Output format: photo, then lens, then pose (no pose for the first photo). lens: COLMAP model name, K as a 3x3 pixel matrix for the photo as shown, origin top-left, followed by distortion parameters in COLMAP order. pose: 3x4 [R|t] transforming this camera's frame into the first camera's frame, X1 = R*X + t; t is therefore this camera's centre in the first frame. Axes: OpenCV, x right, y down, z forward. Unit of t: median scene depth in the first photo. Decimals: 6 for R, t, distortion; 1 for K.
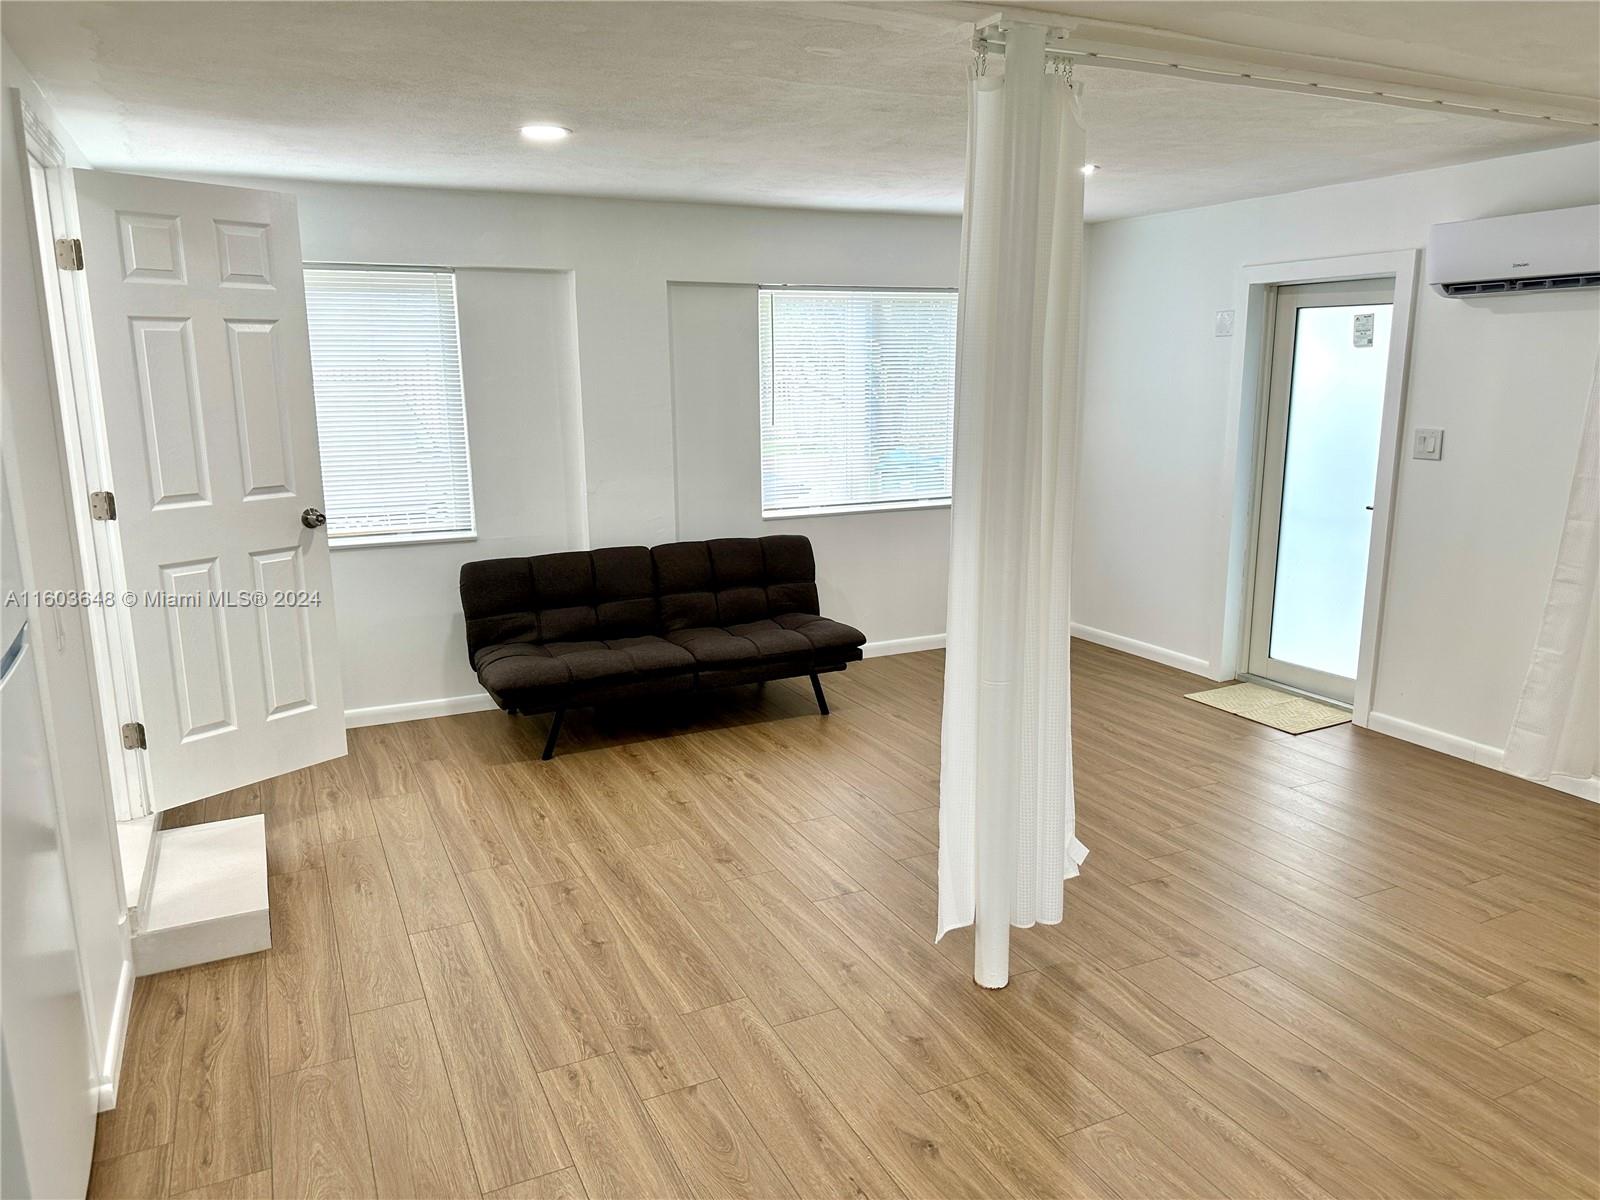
lens RADIAL K [[1115.5, 0, 781.2], [0, 1115.5, 591.7], [0, 0, 1]] dist [0.114520, -0.161954]
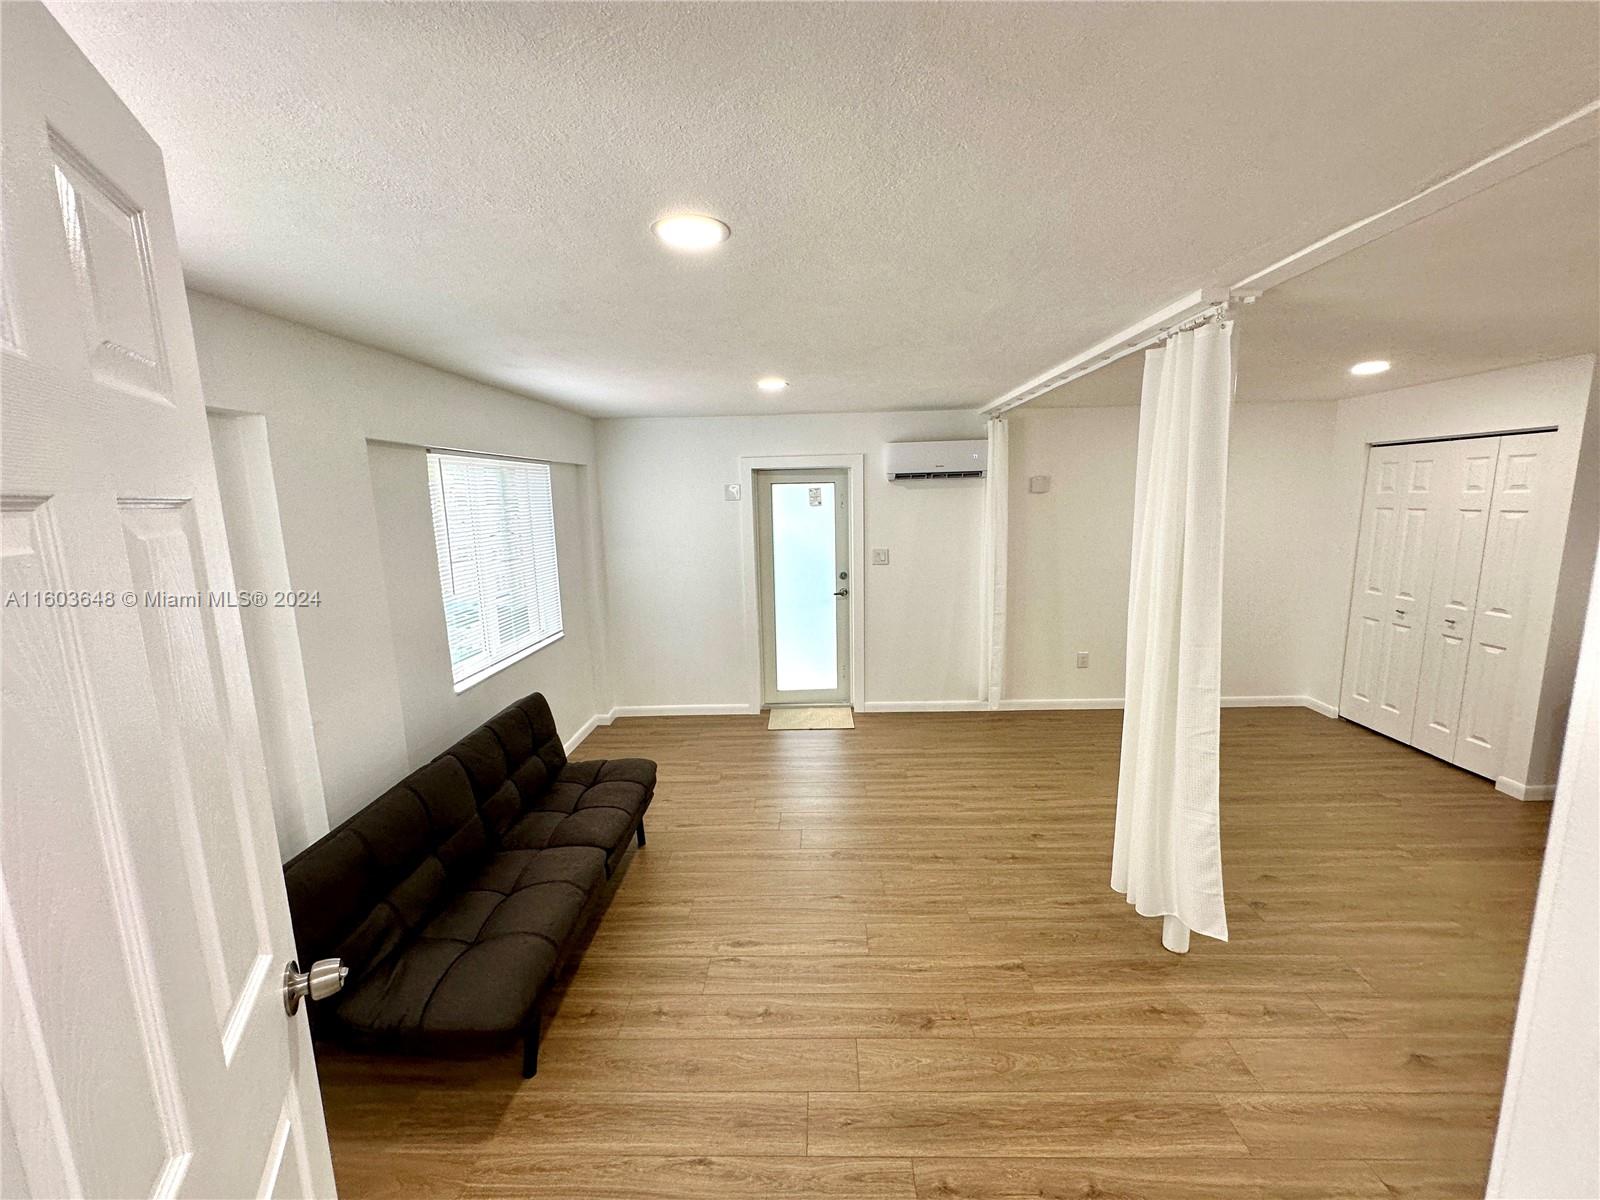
lens RADIAL K [[643.0, 0, 800.0], [0, 643.0, 600.0], [0, 0, 1]] dist [-0.001740, -0.000440]
pose [[0.448055, -0.149002, 0.881502, -0.451122], [0.195986, 0.978399, 0.065764, -0.157289], [-0.872259, 0.143296, 0.467579, 0.630867]]
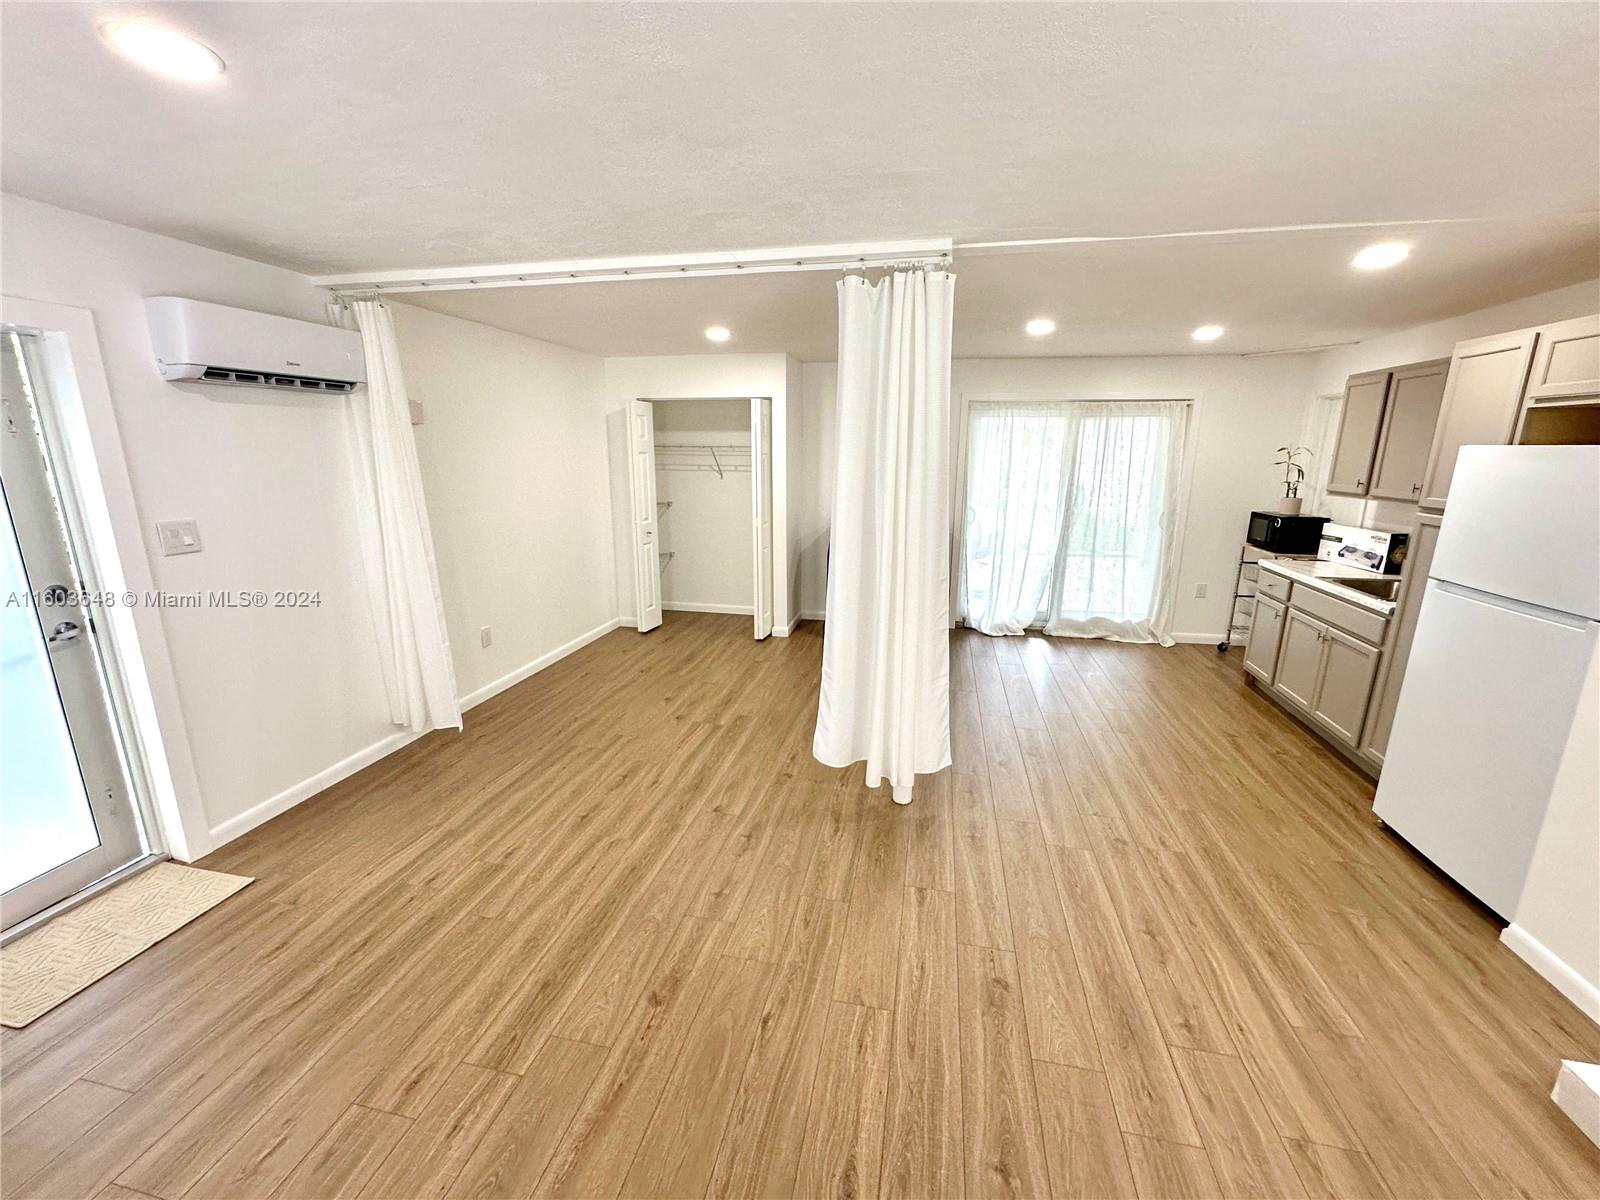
lens RADIAL K [[643.0, 0, 800.0], [0, 643.0, 600.0], [0, 0, 1]] dist [-0.001740, -0.000440]
pose [[-0.803804, -0.134900, 0.579397, -0.148677], [0.115497, 0.920030, 0.374440, -0.222702], [-0.583575, 0.367895, -0.723944, 1.112262]]
